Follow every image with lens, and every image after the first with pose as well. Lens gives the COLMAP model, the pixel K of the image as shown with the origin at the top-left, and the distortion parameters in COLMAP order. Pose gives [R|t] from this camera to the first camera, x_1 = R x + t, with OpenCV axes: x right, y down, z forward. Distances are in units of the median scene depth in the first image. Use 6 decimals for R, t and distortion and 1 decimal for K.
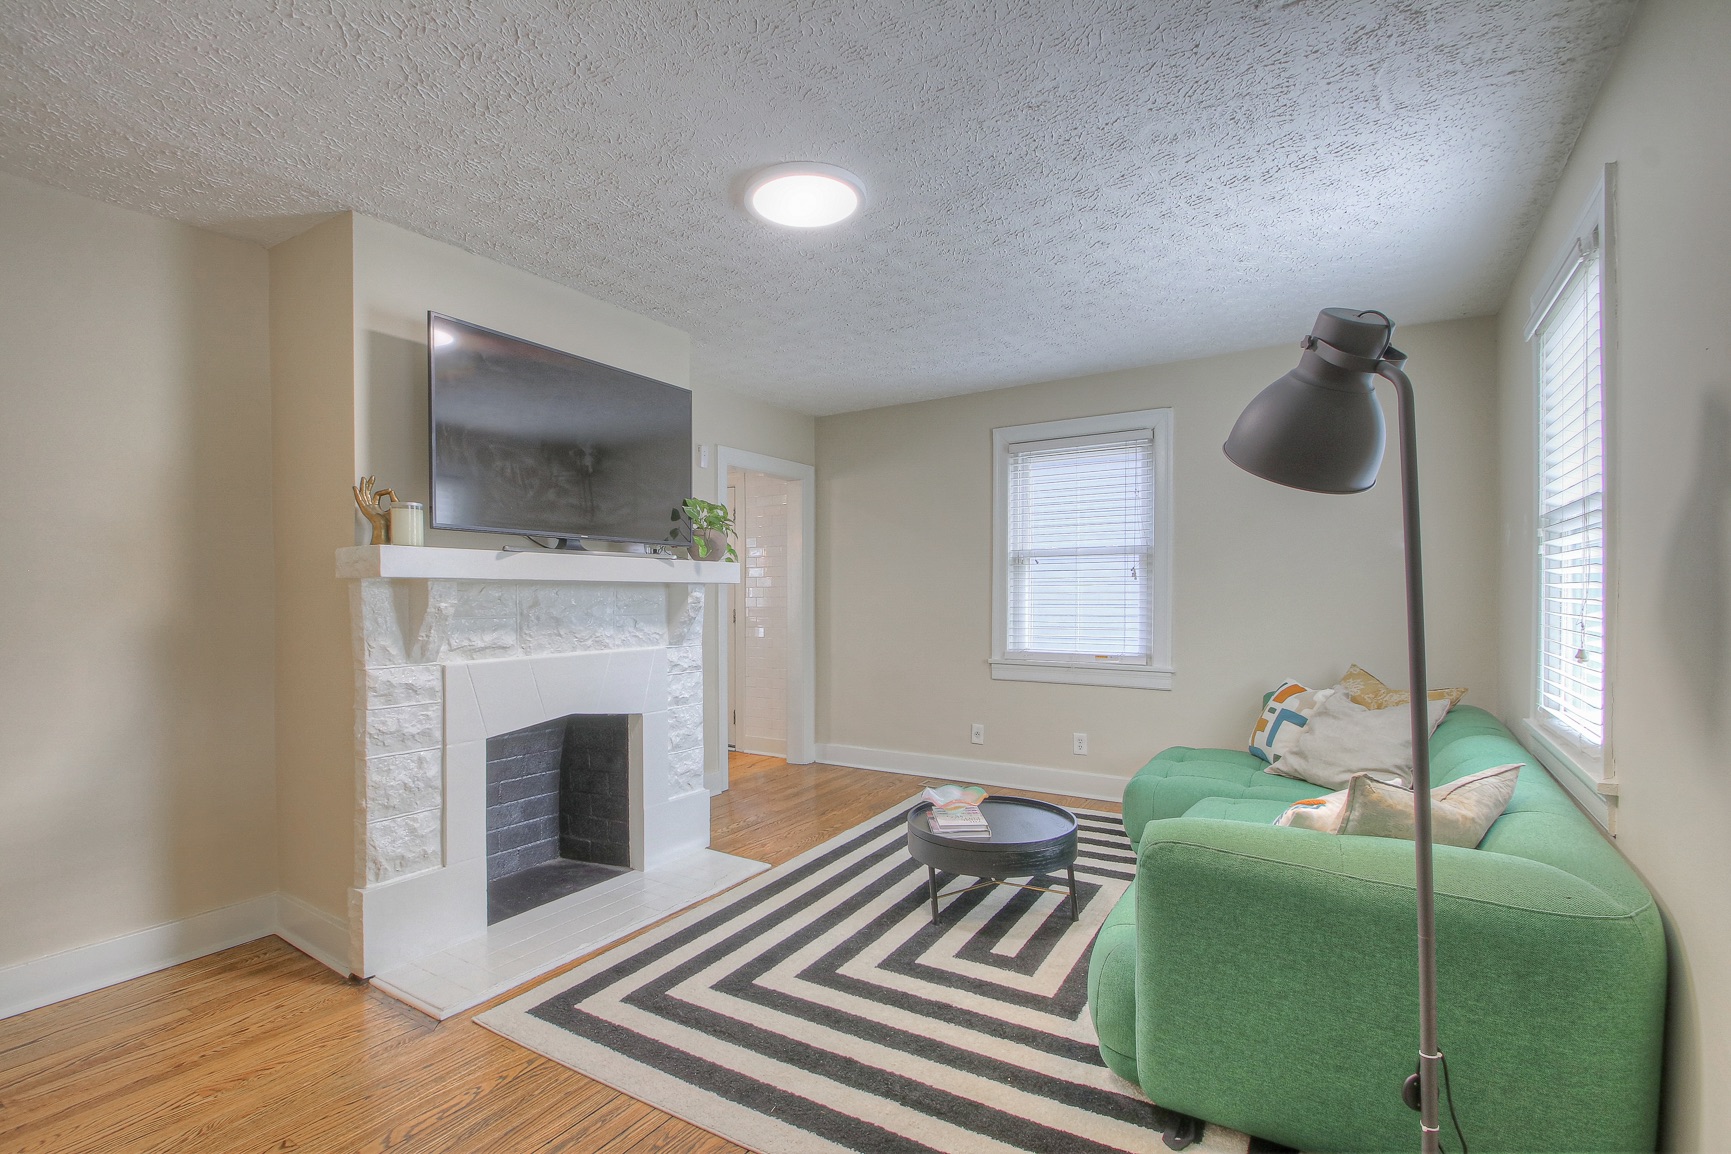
lens RADIAL K [[818.7, 0, 820.8], [0, 818.7, 608.5], [0, 0, 1]] dist [0.009445, -0.021017]
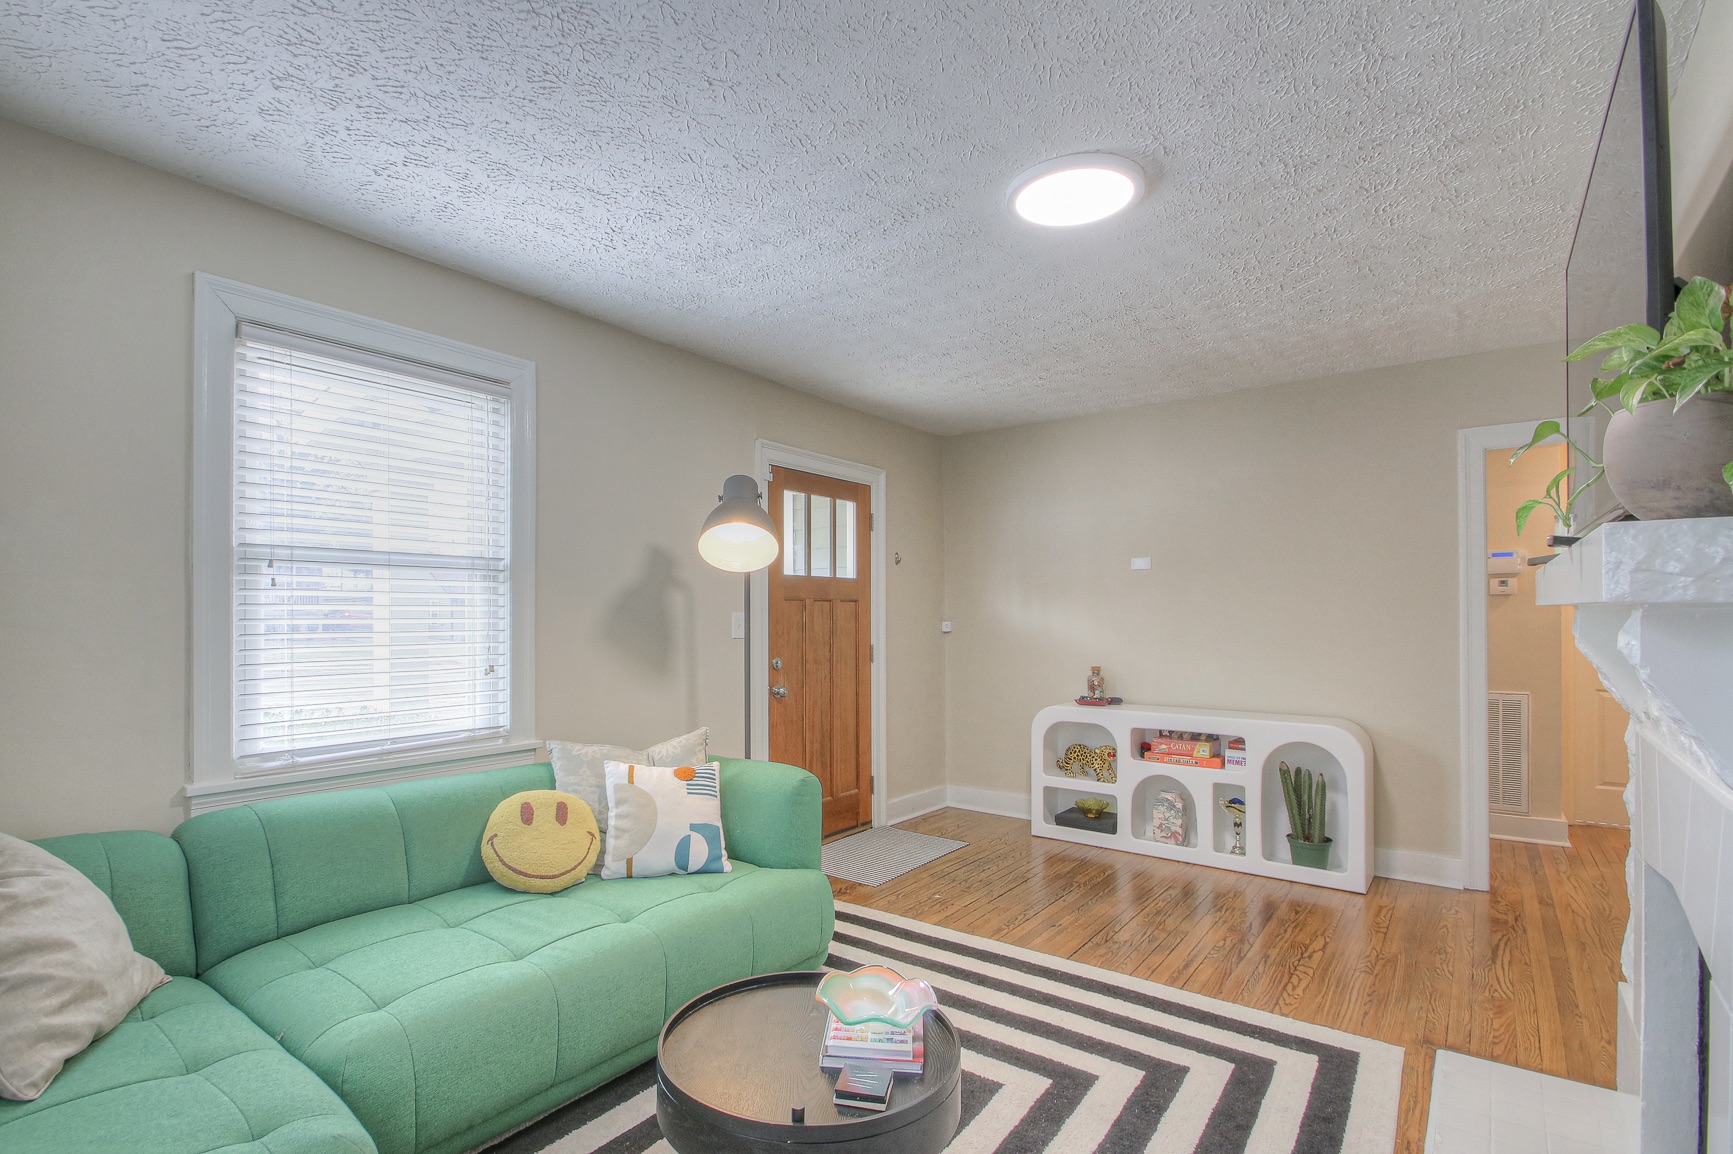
lens RADIAL K [[819.7, 0, 821.7], [0, 819.7, 608.5], [0, 0, 1]] dist [0.009445, -0.021017]
pose [[-0.997100, 0.006875, 0.075788, 0.145835], [0.007869, 0.999887, 0.012829, -0.038903], [-0.075691, 0.013388, -0.997041, 1.455839]]
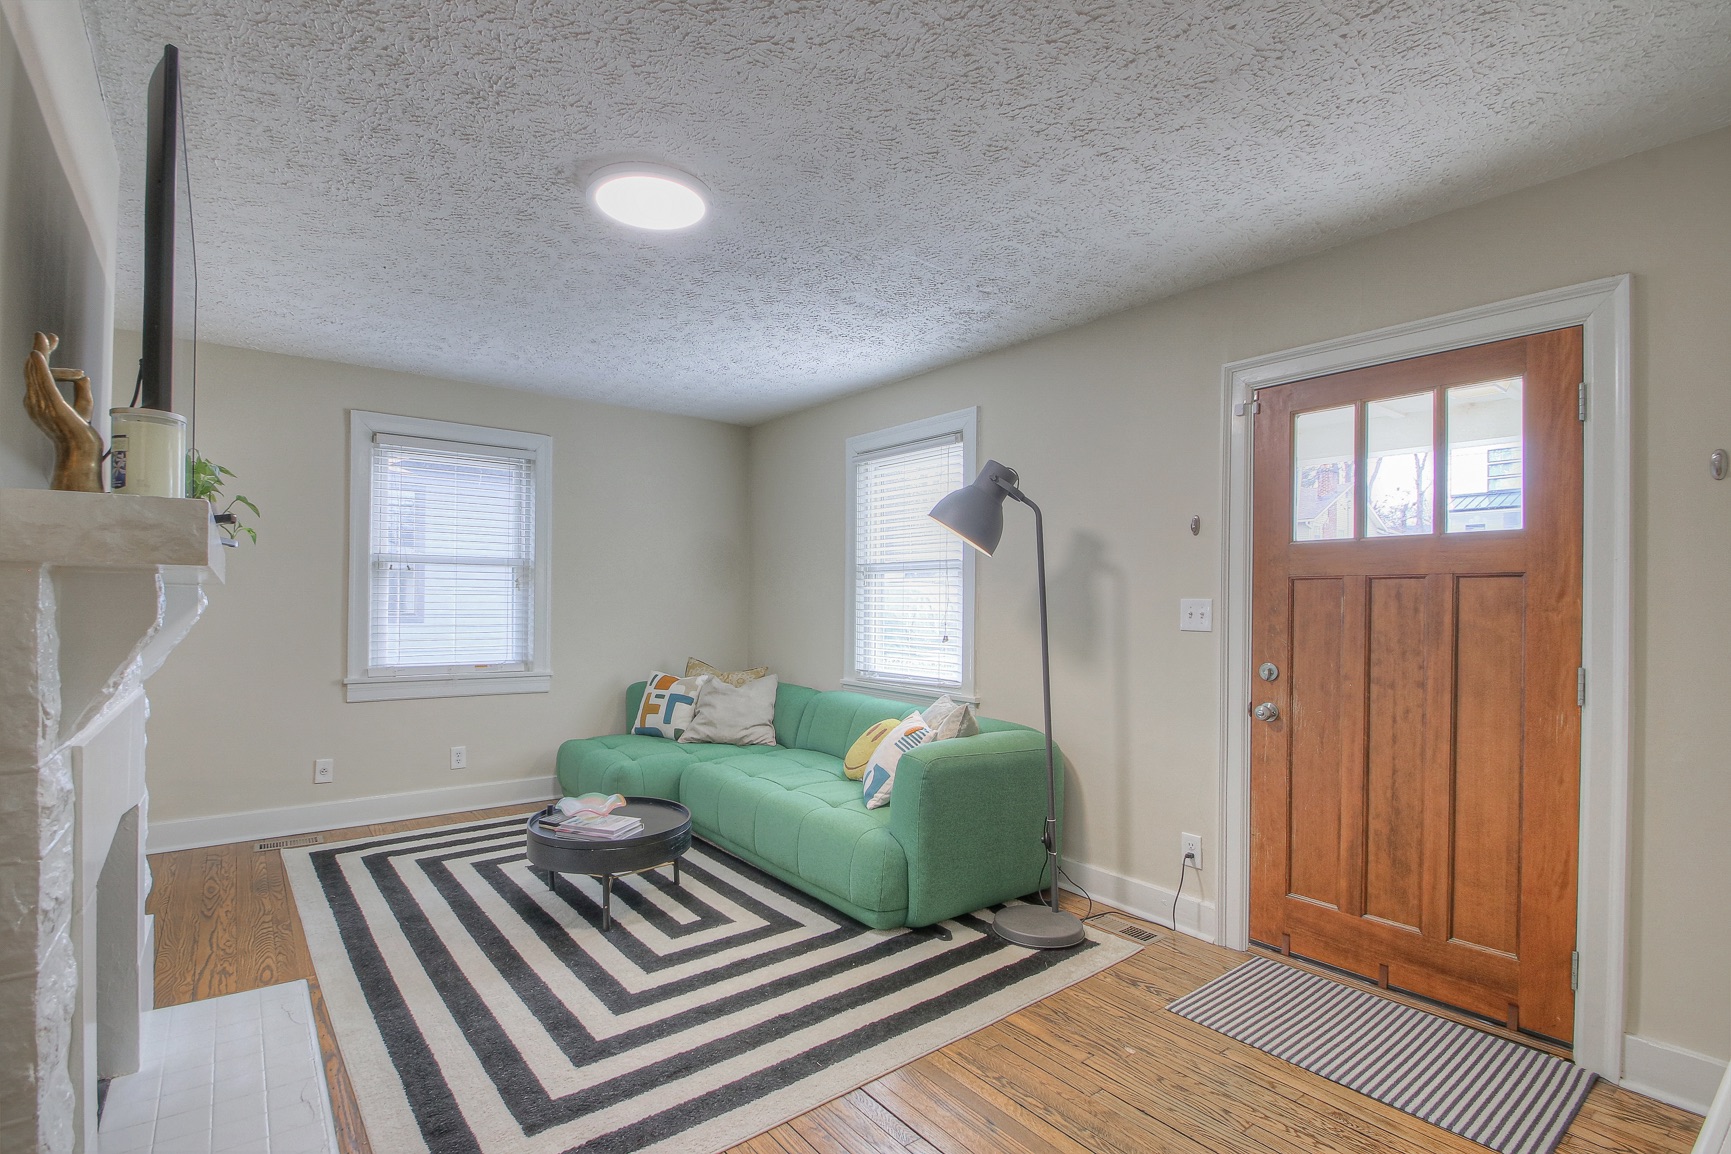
lens RADIAL K [[809.6, 0, 860.9], [0, 809.6, 607.9], [0, 0, 1]] dist [-0.002584, -0.009742]
pose [[0.310106, 0.005188, 0.950688, -0.639194], [0.007103, 0.999945, -0.007774, -0.002578], [-0.950675, 0.009164, 0.310052, 0.349904]]
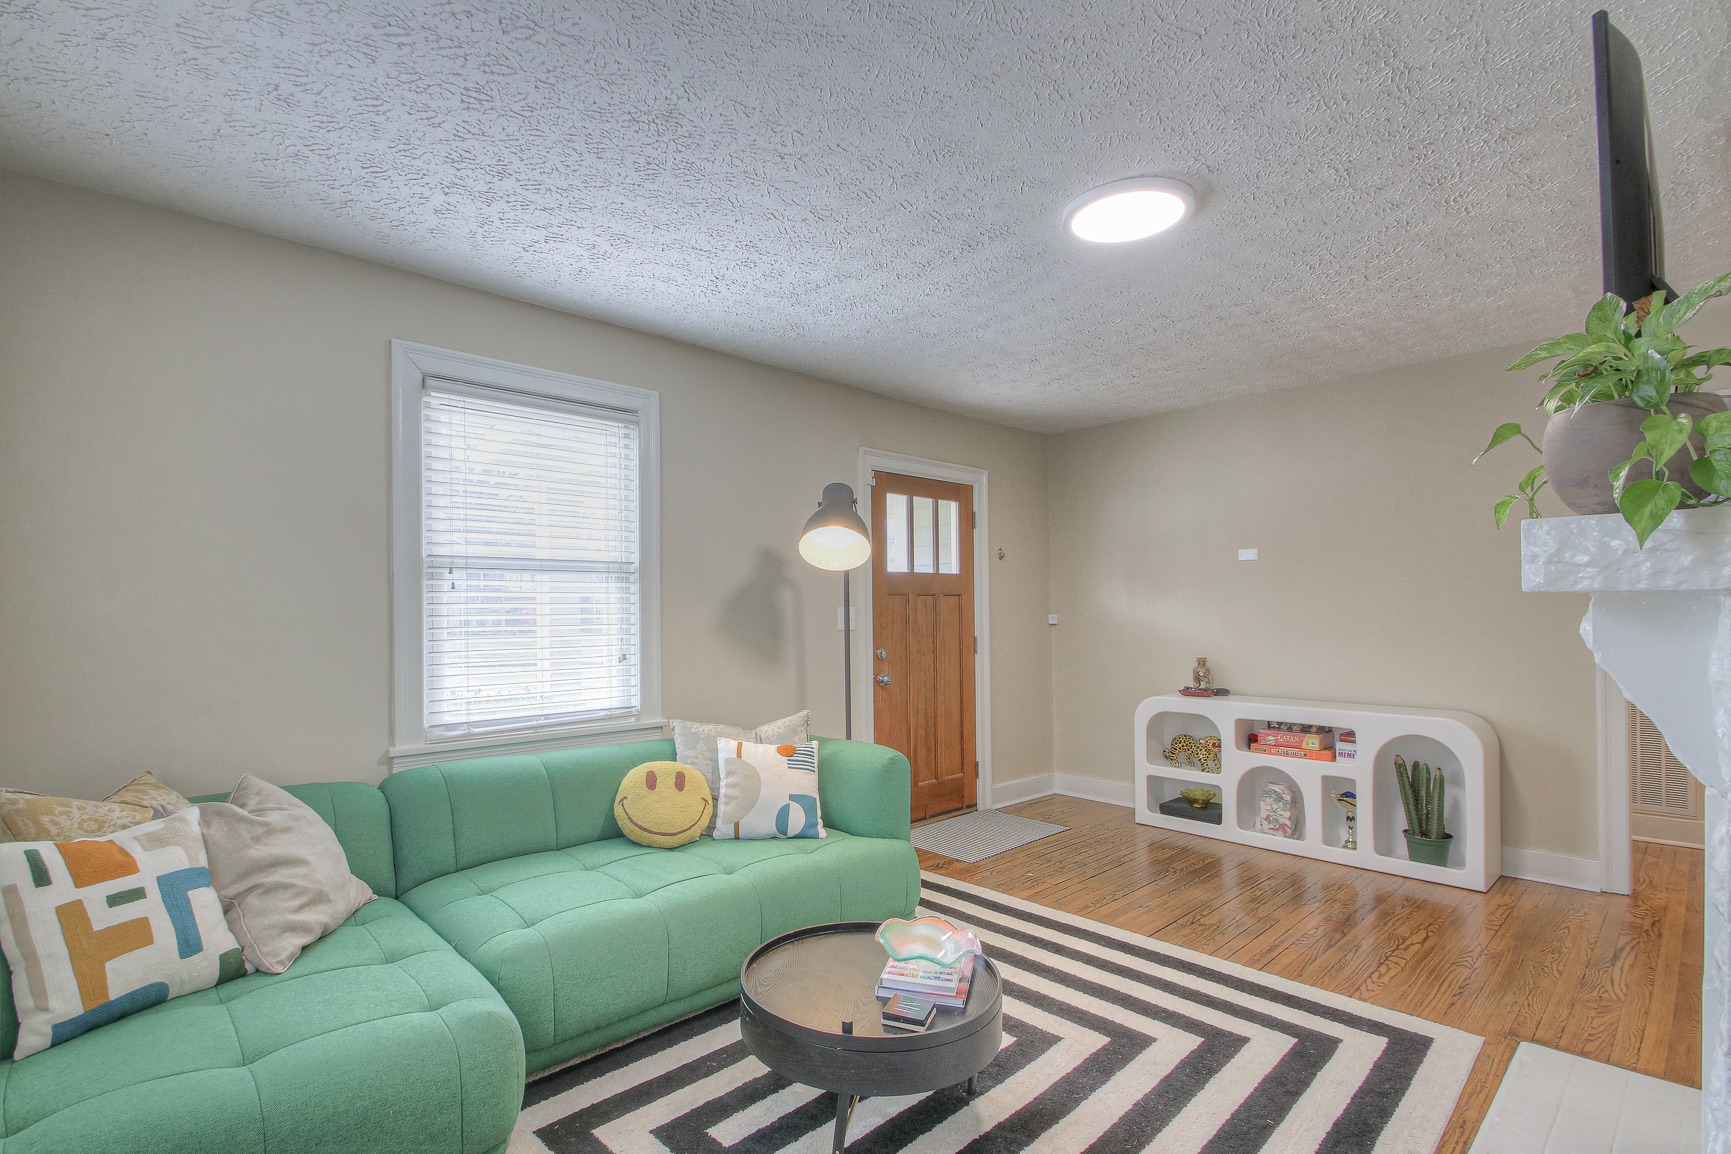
lens RADIAL K [[800.6, 0, 818.8], [0, 800.6, 602.7], [0, 0, 1]] dist [0.000822, -0.014065]
pose [[-0.969052, 0.016180, 0.246324, 0.082126], [0.019285, 0.999762, 0.010199, -0.039455], [-0.246101, 0.014634, -0.969134, 1.517571]]
